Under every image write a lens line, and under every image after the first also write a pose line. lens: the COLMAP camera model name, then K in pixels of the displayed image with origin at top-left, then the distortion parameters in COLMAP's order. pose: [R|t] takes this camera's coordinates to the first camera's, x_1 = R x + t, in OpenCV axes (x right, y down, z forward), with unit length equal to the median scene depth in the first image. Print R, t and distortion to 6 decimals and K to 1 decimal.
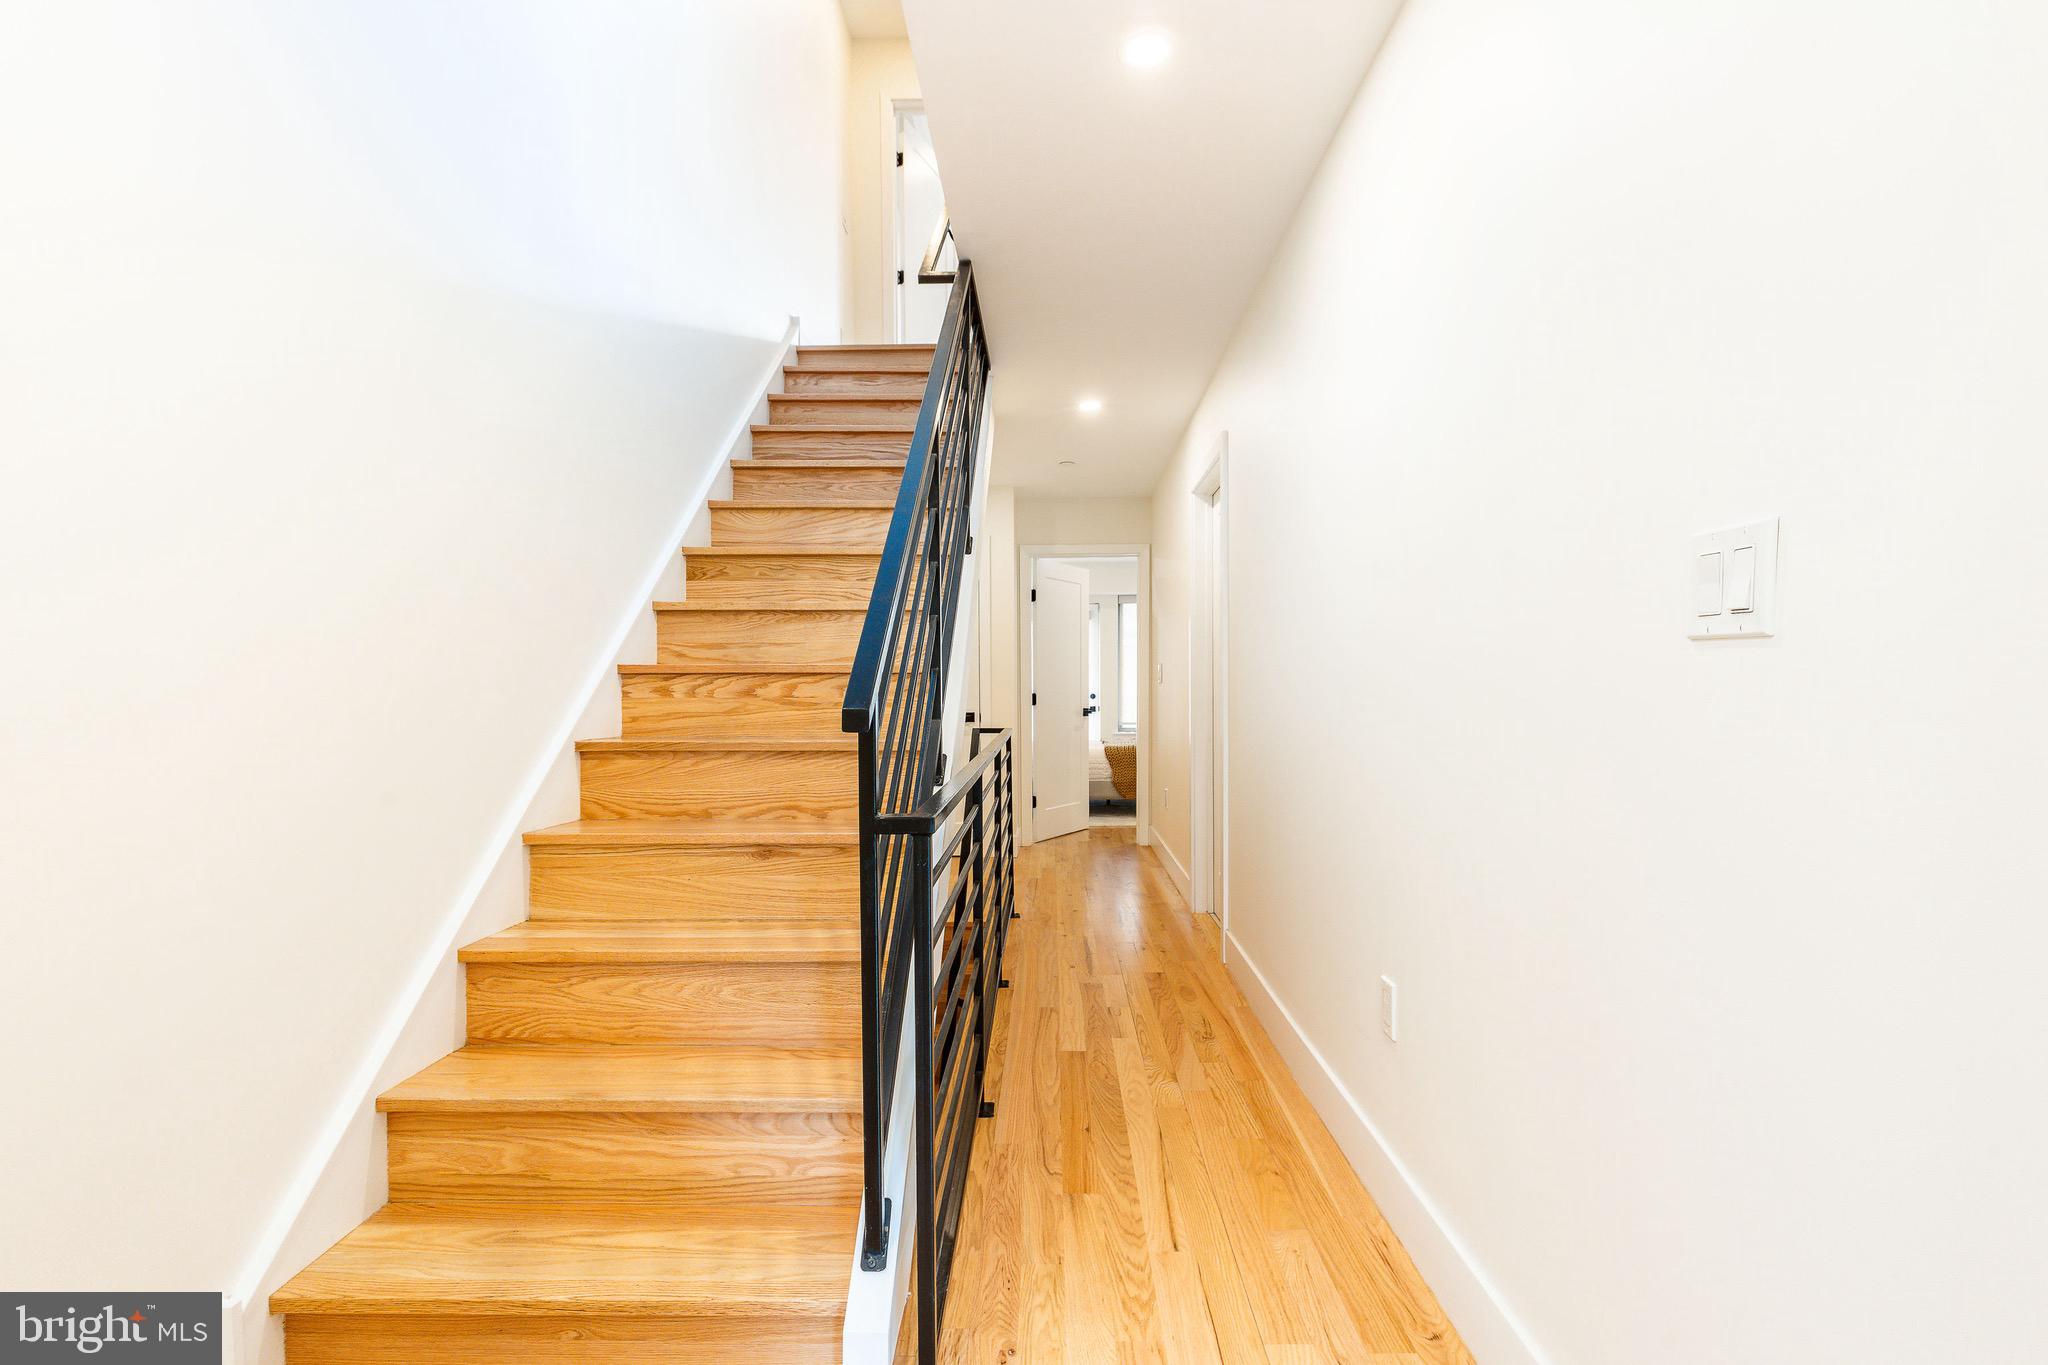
lens RADIAL K [[921.5, 0, 1024.0], [0, 921.5, 682.5], [0, 0, 1]] dist [-0.000426, -0.000002]
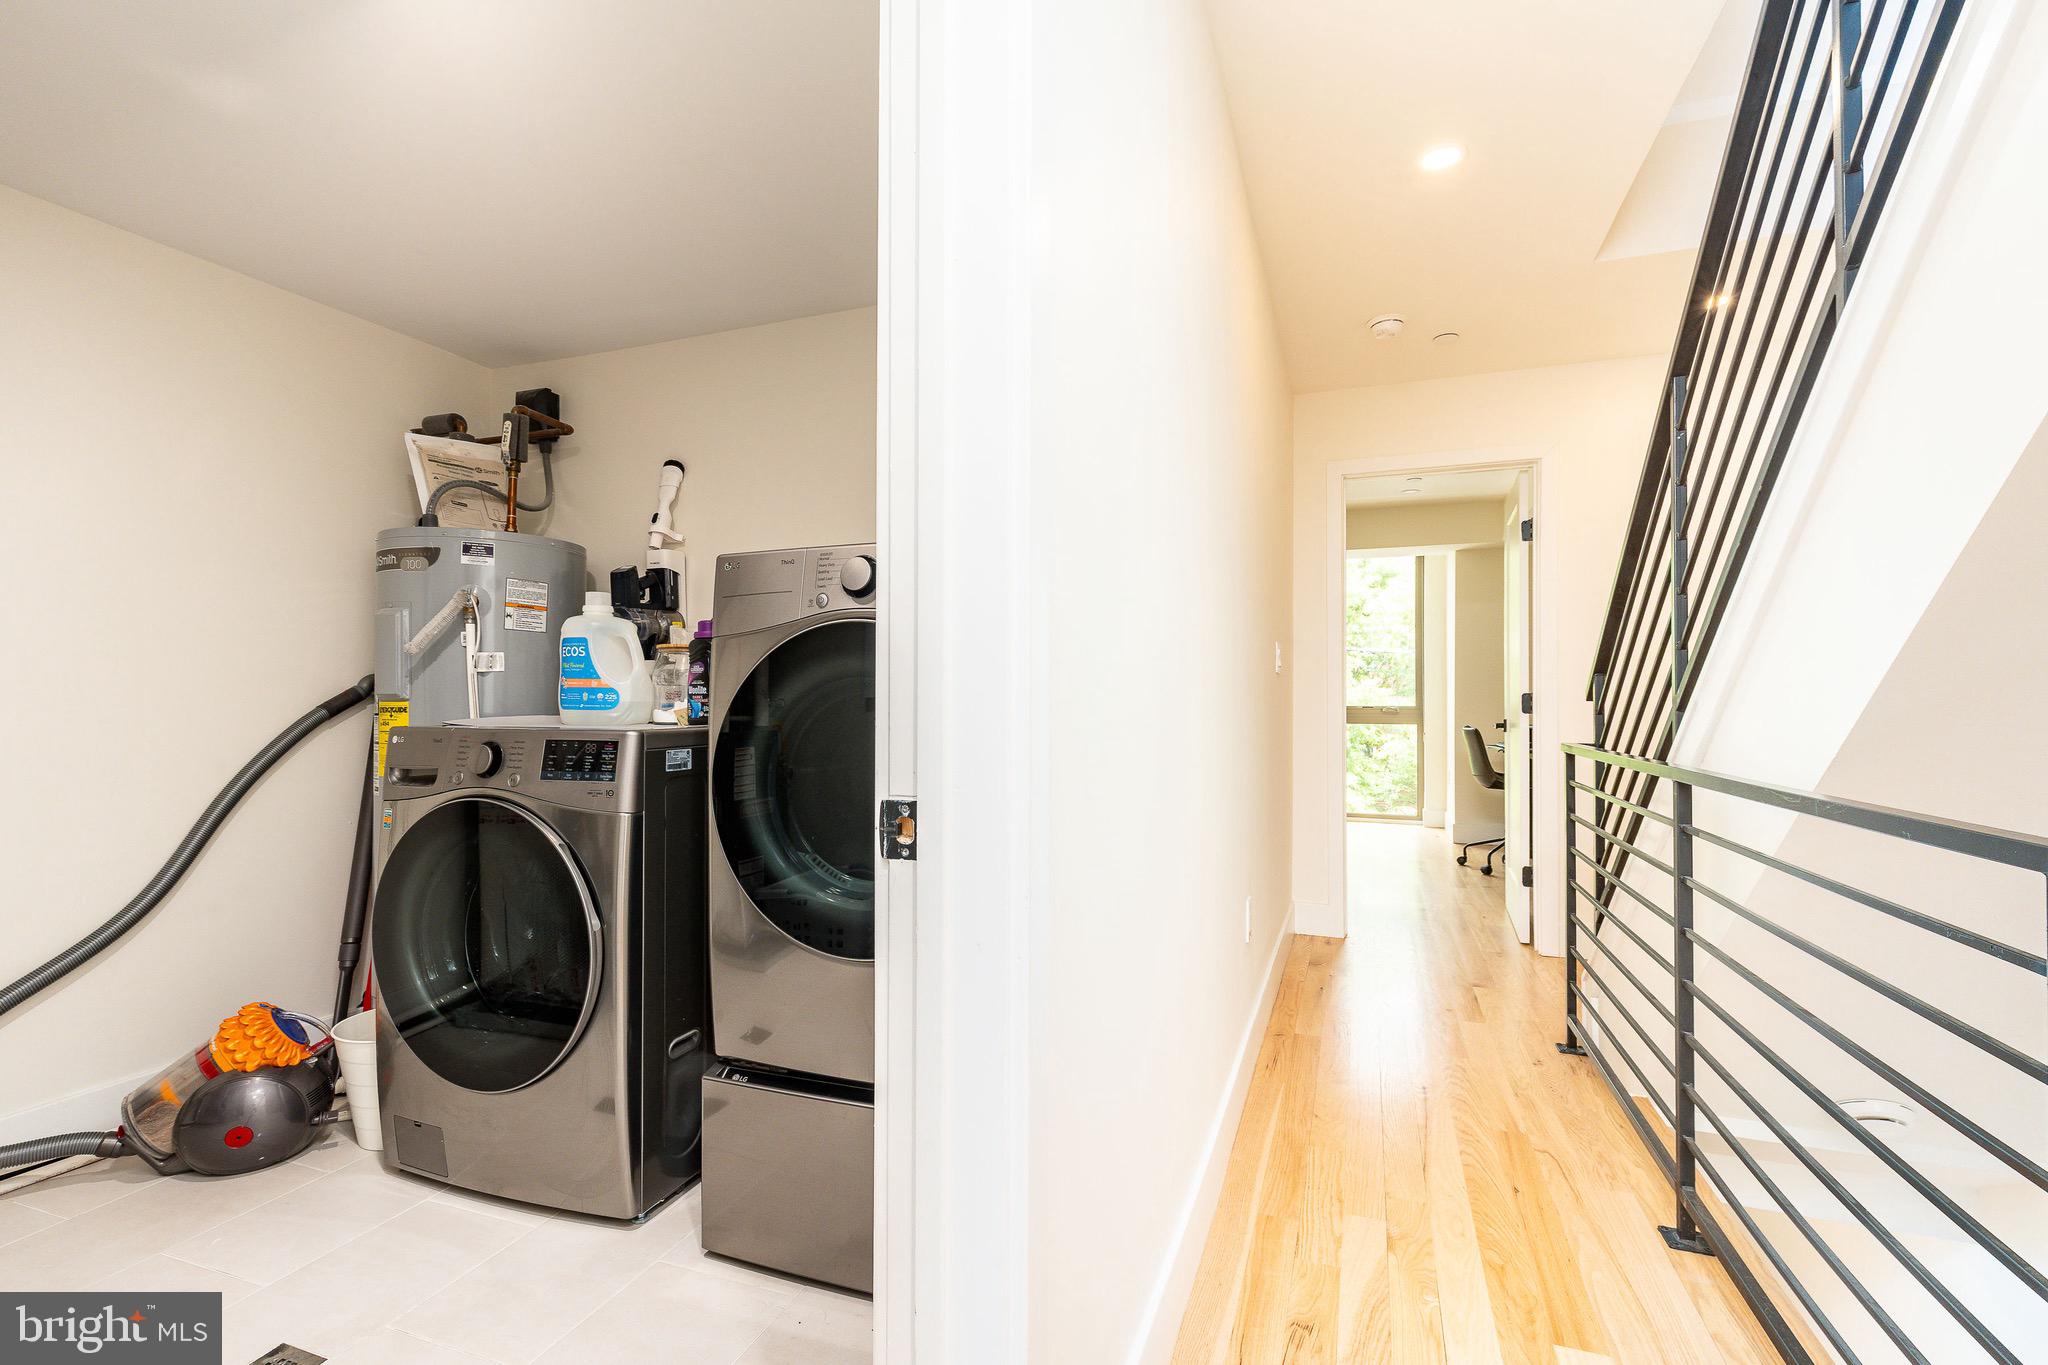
lens RADIAL K [[921.5, 0, 1024.0], [0, 921.5, 682.5], [0, 0, 1]] dist [-0.000426, -0.000002]
pose [[-0.948227, 0.003210, 0.317578, 0.238099], [-0.002219, 0.999858, -0.016733, 0.031716], [-0.317586, -0.016571, -0.948085, 2.040384]]
